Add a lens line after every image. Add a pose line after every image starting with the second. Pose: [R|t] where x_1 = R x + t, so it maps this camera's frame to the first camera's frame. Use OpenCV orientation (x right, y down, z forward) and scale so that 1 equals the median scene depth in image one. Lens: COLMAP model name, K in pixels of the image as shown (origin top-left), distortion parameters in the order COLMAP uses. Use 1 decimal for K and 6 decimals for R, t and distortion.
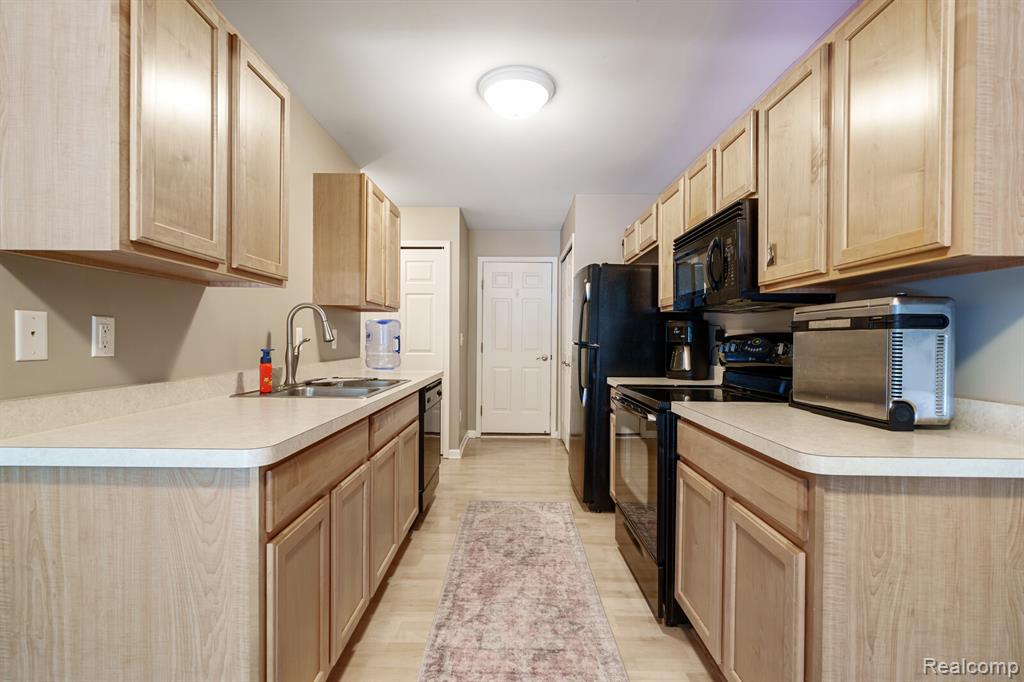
lens RADIAL K [[471.7, 0, 512.0], [0, 471.7, 341.0], [0, 0, 1]] dist [-0.001945, -0.000526]
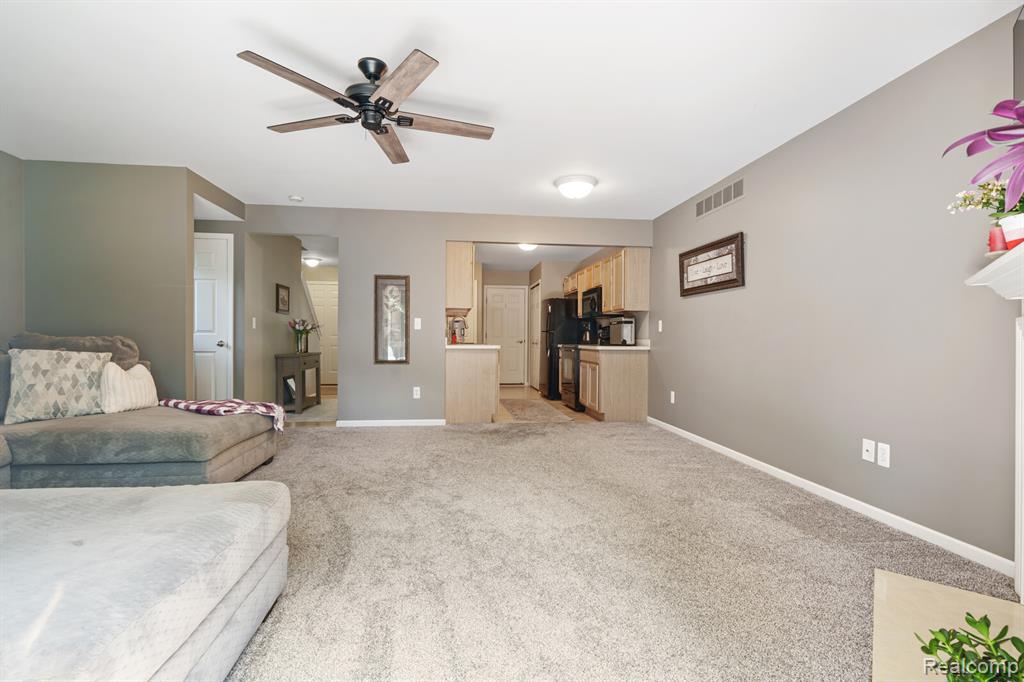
lens RADIAL K [[471.7, 0, 512.0], [0, 471.7, 341.0], [0, 0, 1]] dist [-0.001945, -0.000526]
pose [[0.991758, -0.004968, 0.128029, -0.362536], [0.004542, 0.999983, 0.003624, 0.050691], [-0.128044, -0.003013, 0.991764, -1.459798]]
